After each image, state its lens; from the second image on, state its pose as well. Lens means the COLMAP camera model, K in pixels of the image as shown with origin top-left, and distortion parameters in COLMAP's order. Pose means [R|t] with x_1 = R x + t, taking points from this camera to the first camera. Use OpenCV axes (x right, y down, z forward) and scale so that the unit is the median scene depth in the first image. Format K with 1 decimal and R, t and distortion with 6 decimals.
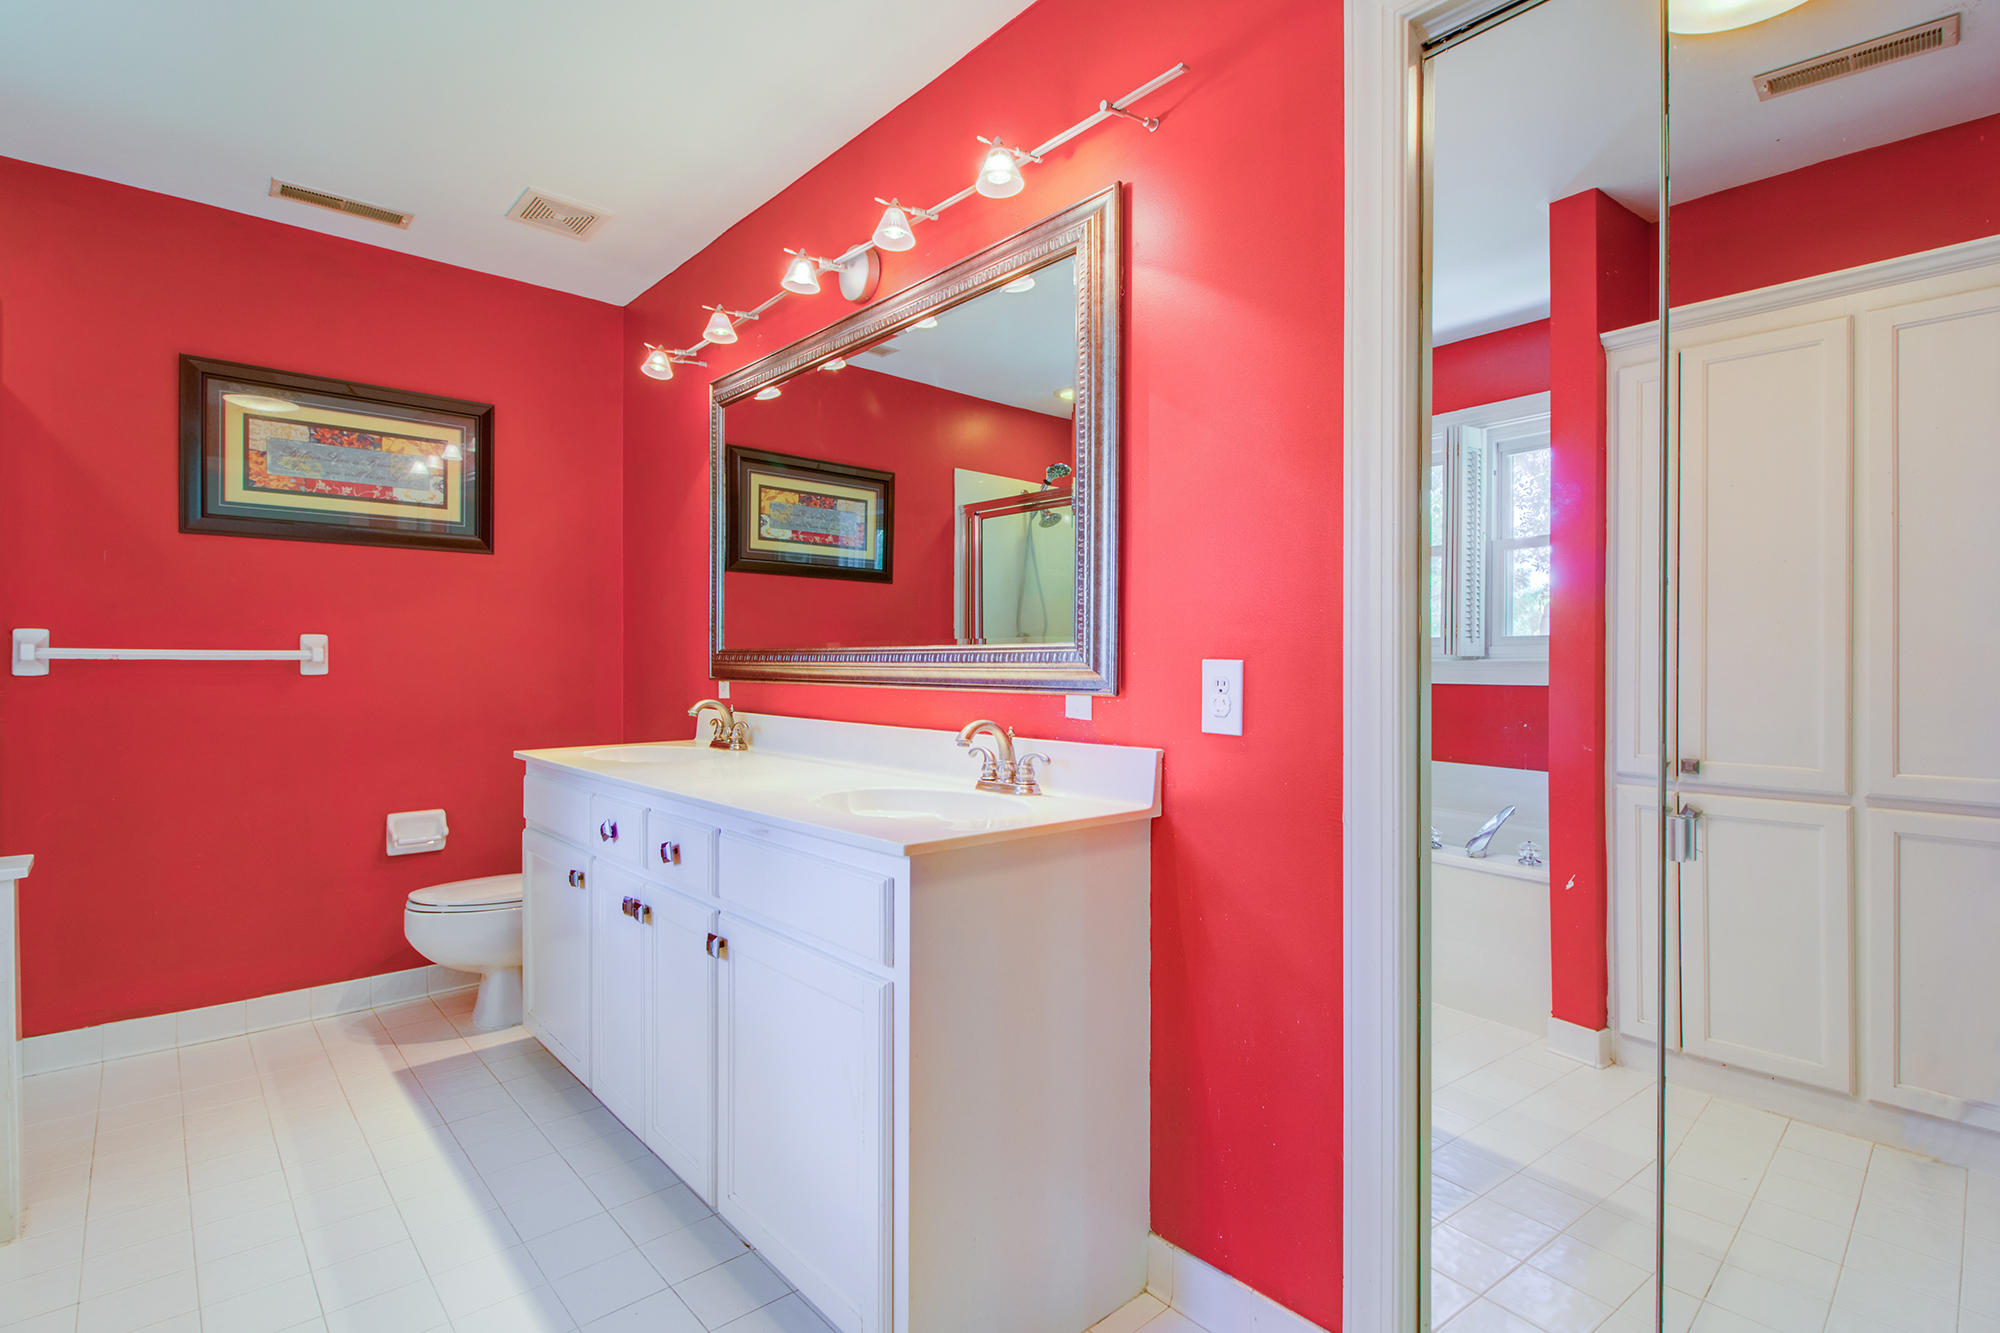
lens RADIAL K [[939.9, 0, 989.1], [0, 939.9, 672.3], [0, 0, 1]] dist [0.000811, -0.000554]
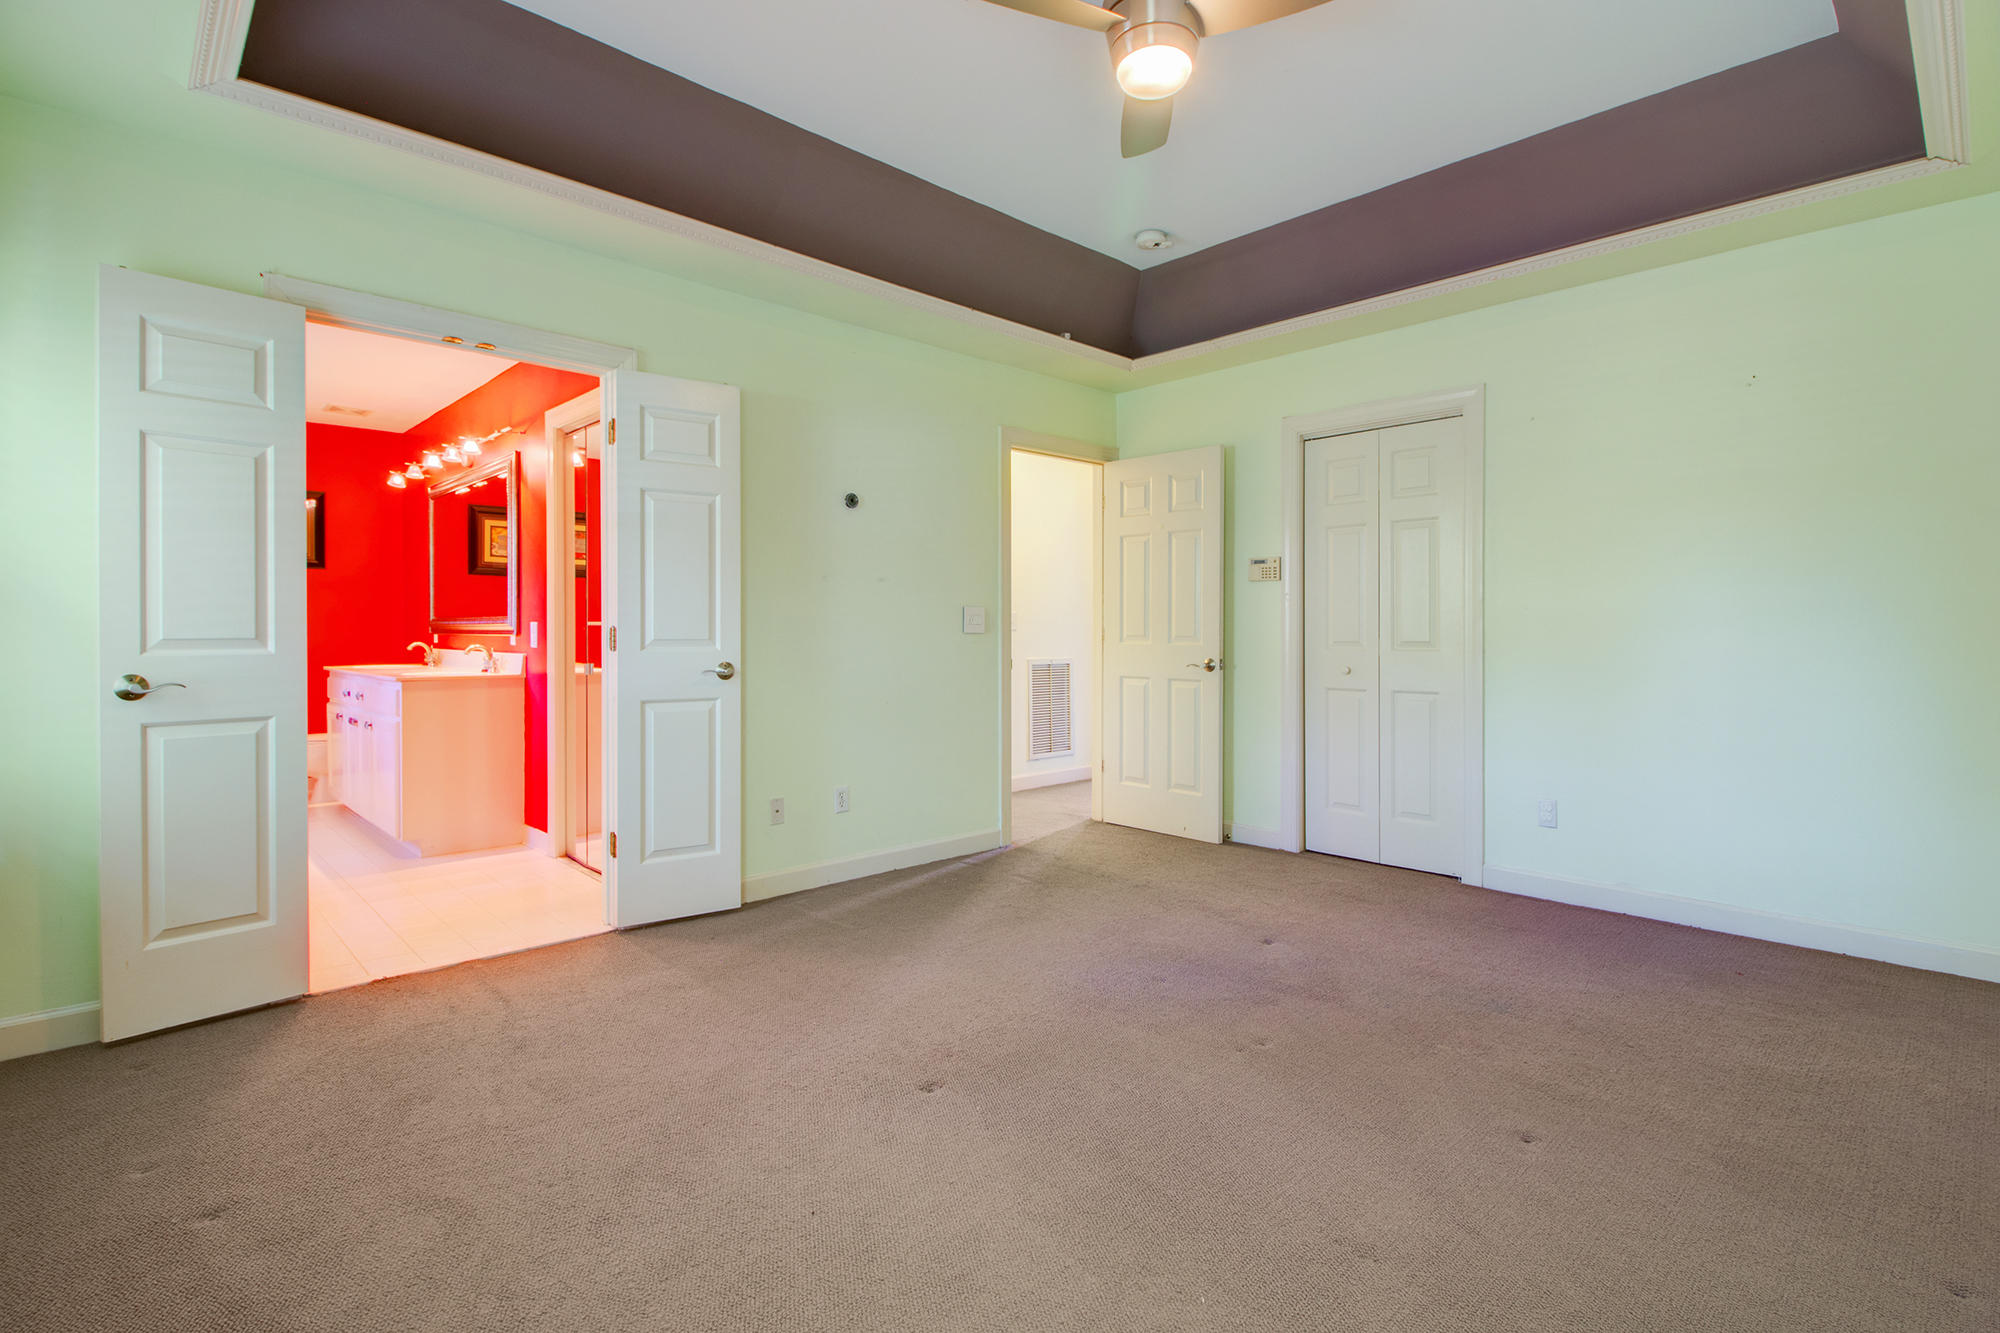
lens RADIAL K [[939.9, 0, 1002.9], [0, 939.9, 648.2], [0, 0, 1]] dist [0.000811, -0.000554]
pose [[0.999127, 0.003695, 0.041602, 1.115740], [-0.003957, 0.999973, 0.006230, 0.029807], [-0.041577, -0.006389, 0.999115, -1.402845]]
